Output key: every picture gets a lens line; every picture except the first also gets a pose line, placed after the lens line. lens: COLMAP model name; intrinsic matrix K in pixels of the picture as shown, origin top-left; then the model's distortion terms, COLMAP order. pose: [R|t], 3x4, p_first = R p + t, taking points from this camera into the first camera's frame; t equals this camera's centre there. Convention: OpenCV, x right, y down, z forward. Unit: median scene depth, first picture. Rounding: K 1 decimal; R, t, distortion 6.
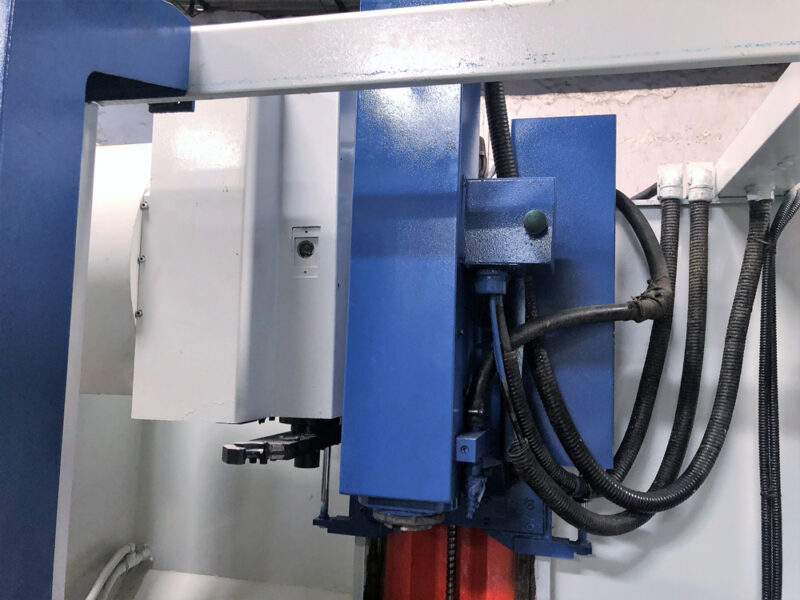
lens RADIAL K [[654.1, 0, 397.9], [0, 654.1, 300.7], [0, 0, 1]] dist [0.046562, -0.056948]
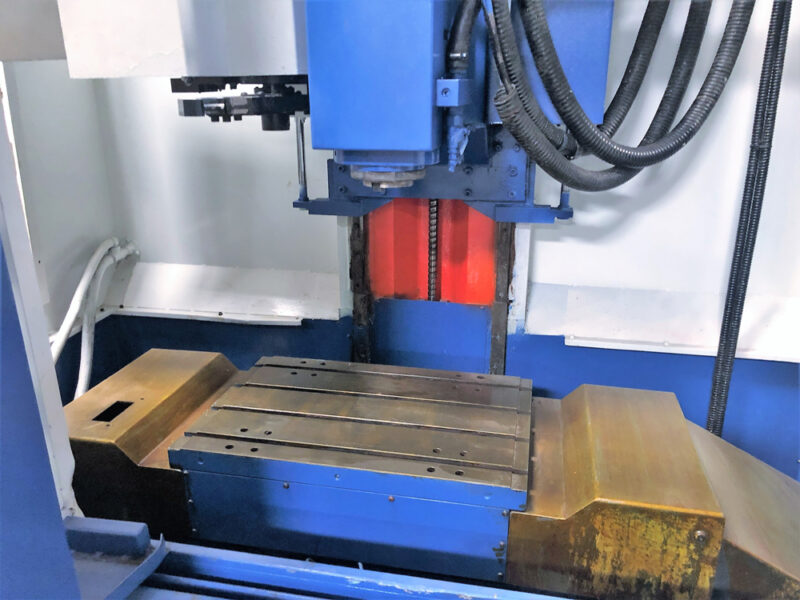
lens RADIAL K [[654.1, 0, 397.9], [0, 654.1, 300.9], [0, 0, 1]] dist [0.046562, -0.056948]
pose [[0.998604, -0.049662, 0.017983, 0.003588], [0.038313, 0.915449, 0.400607, 0.095936], [-0.036357, -0.399359, 0.916073, 0.041959]]
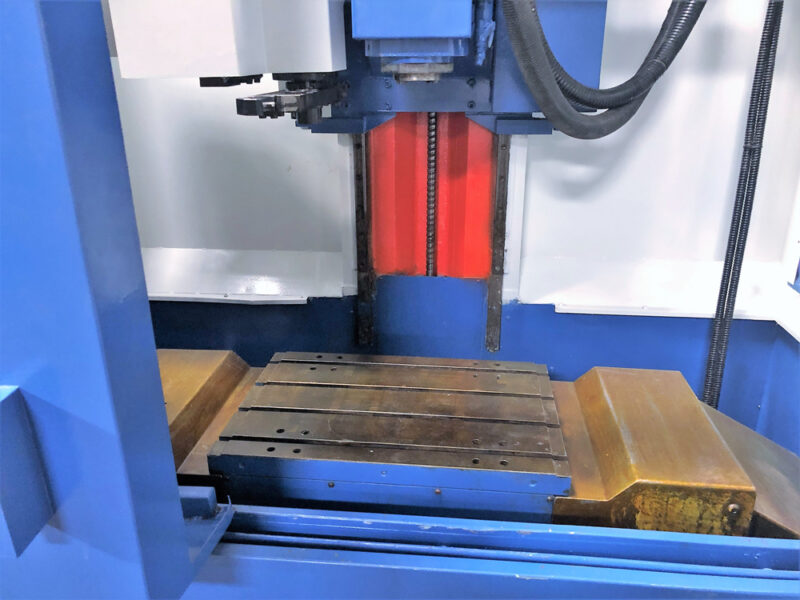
lens RADIAL K [[654.1, 0, 396.5], [0, 654.1, 291.6], [0, 0, 1]] dist [0.046562, -0.056948]
pose [[0.990395, -0.086397, 0.107951, -0.123332], [0.032036, 0.902879, 0.428699, 0.053711], [-0.134505, -0.421123, 0.896975, -0.015481]]
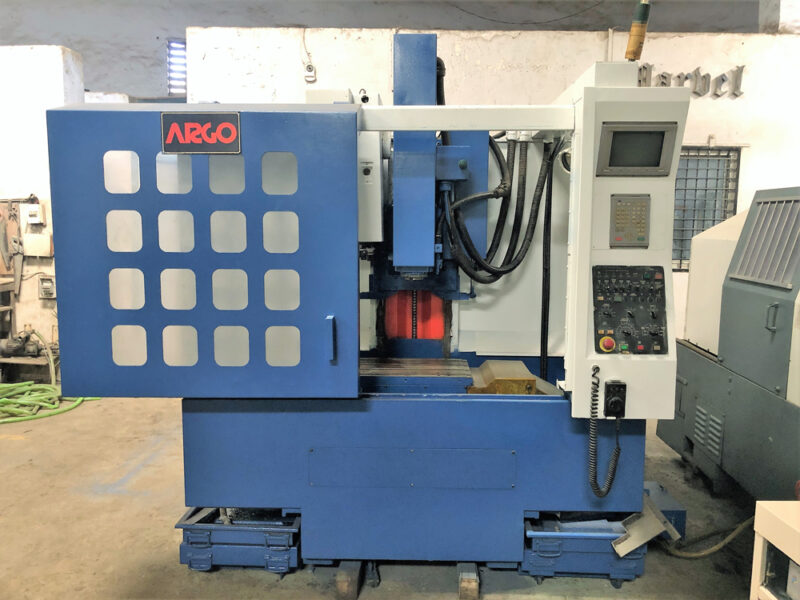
lens RADIAL K [[654.1, 0, 398.7], [0, 654.1, 294.5], [0, 0, 1]] dist [0.046562, -0.056948]
pose [[0.976693, -0.053510, 0.207865, -0.504644], [0.011786, 0.980336, 0.196984, -0.099983], [-0.214319, -0.189943, 0.958118, -1.289992]]
